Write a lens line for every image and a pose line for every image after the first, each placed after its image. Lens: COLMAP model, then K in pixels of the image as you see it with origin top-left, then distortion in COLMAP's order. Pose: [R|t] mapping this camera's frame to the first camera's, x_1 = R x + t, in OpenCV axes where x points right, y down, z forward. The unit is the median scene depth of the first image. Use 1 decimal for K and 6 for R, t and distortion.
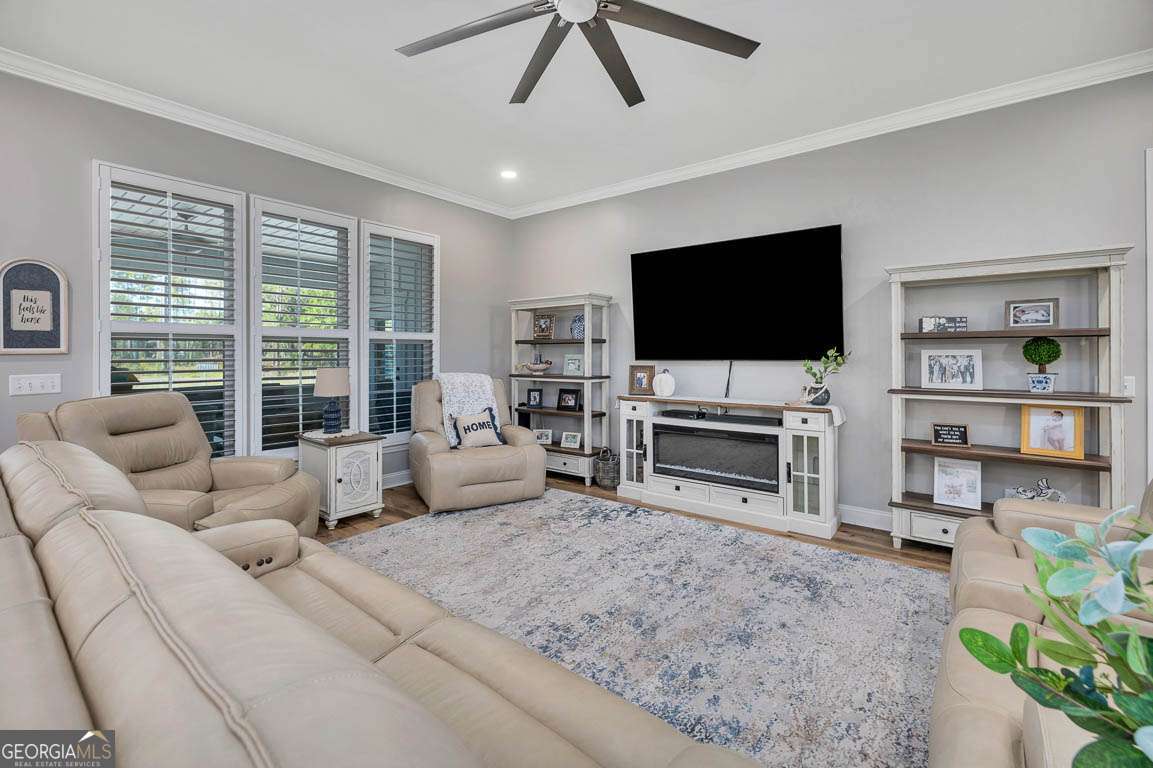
lens RADIAL K [[495.9, 0, 572.2], [0, 495.9, 352.6], [0, 0, 1]] dist [-0.003067, 0.000718]
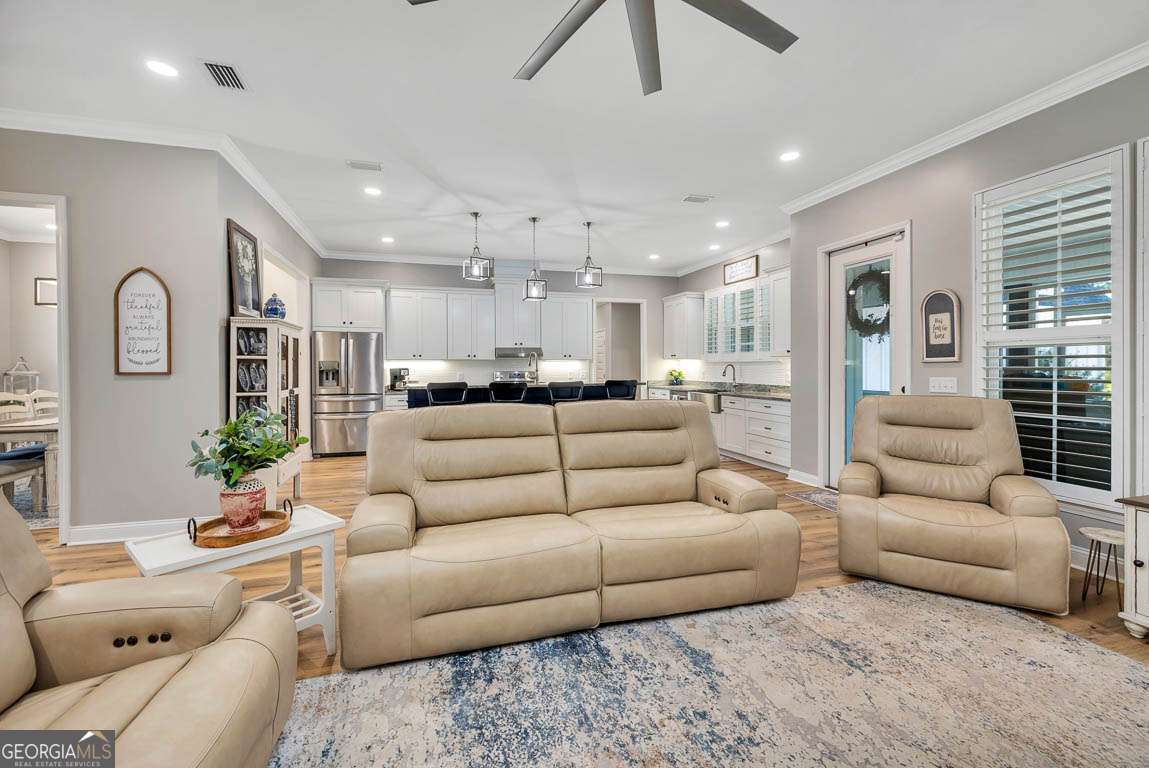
lens RADIAL K [[494.1, 0, 566.1], [0, 494.1, 368.7], [0, 0, 1]] dist [-0.003067, 0.000718]
pose [[-0.586190, 0.001196, -0.810173, 0.549125], [0.004165, 0.999990, -0.001537, 0.018136], [0.810163, -0.004275, -0.586189, 0.968900]]
